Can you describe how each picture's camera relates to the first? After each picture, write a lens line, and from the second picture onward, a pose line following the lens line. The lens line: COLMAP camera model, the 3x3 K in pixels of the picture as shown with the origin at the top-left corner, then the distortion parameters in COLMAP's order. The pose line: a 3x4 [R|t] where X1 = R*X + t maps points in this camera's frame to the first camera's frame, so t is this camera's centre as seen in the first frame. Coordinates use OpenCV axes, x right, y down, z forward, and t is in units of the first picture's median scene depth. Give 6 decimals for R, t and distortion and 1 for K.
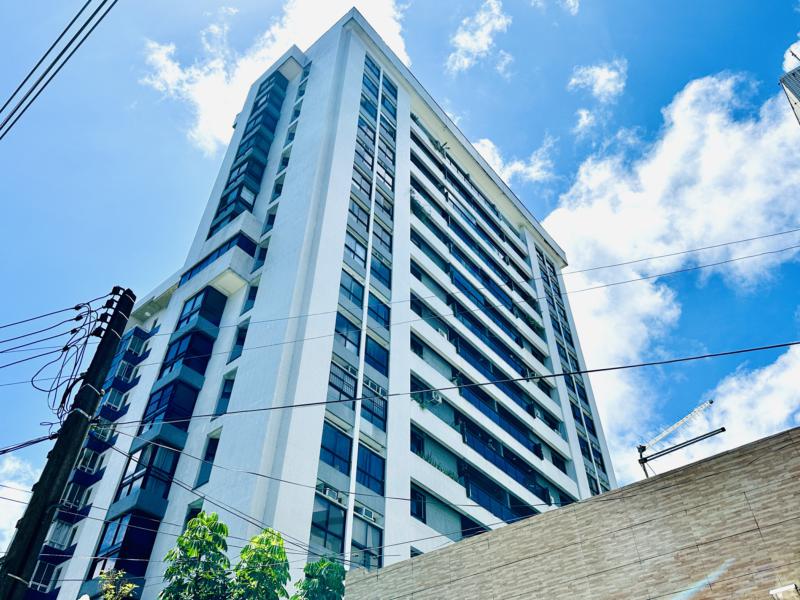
lens RADIAL K [[638.5, 0, 402.7], [0, 638.5, 302.1], [0, 0, 1]] dist [0.025923, -0.025141]
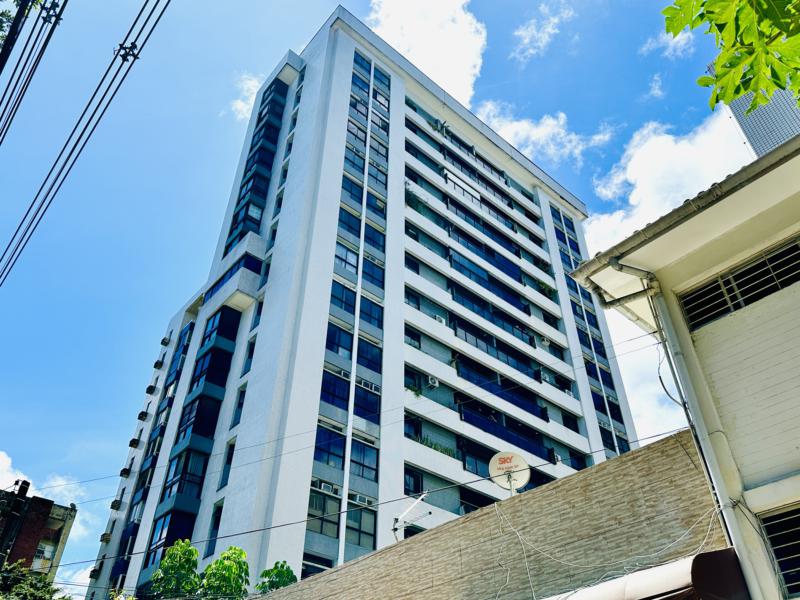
lens RADIAL K [[638.5, 0, 395.7], [0, 638.5, 297.6], [0, 0, 1]] dist [0.025923, -0.025141]
pose [[0.986100, -0.104989, -0.128777, 0.142674], [0.115965, 0.989953, 0.080907, -0.091479], [0.118989, -0.094716, 0.988368, -0.091650]]
